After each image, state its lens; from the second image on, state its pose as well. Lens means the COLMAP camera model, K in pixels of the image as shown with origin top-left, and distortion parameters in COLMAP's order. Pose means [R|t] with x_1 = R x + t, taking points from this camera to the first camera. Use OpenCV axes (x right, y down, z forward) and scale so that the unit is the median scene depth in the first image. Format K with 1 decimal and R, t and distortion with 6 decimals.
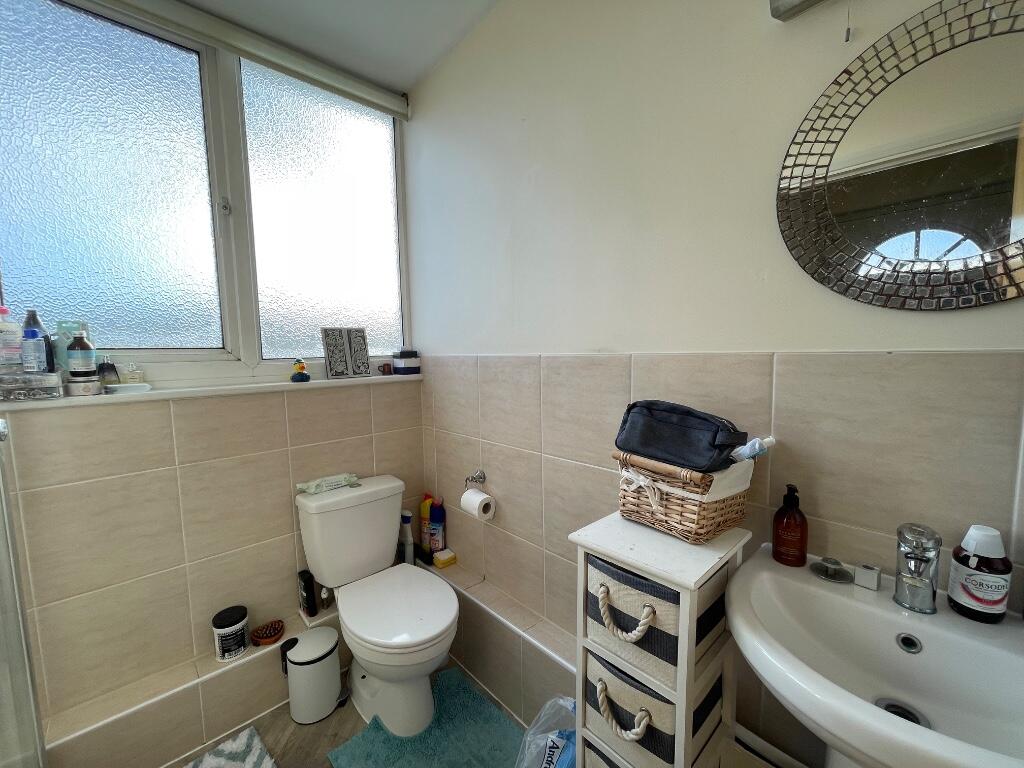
lens RADIAL K [[411.5, 0, 507.4], [0, 411.5, 386.7], [0, 0, 1]] dist [-0.003086, 0.000026]
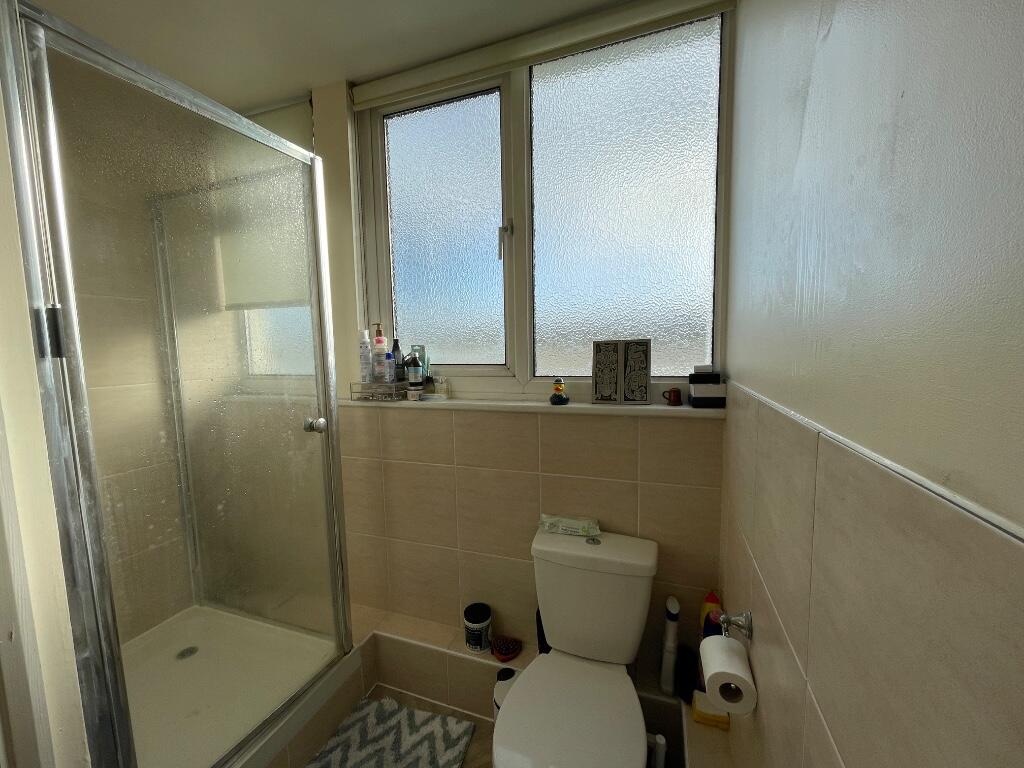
lens RADIAL K [[411.5, 0, 509.2], [0, 411.5, 385.3], [0, 0, 1]] dist [-0.003086, 0.000026]
pose [[0.449882, 0.095472, -0.887970, 0.246904], [-0.065049, 0.995132, 0.074037, -0.114208], [0.890716, 0.024453, 0.453902, 0.501163]]
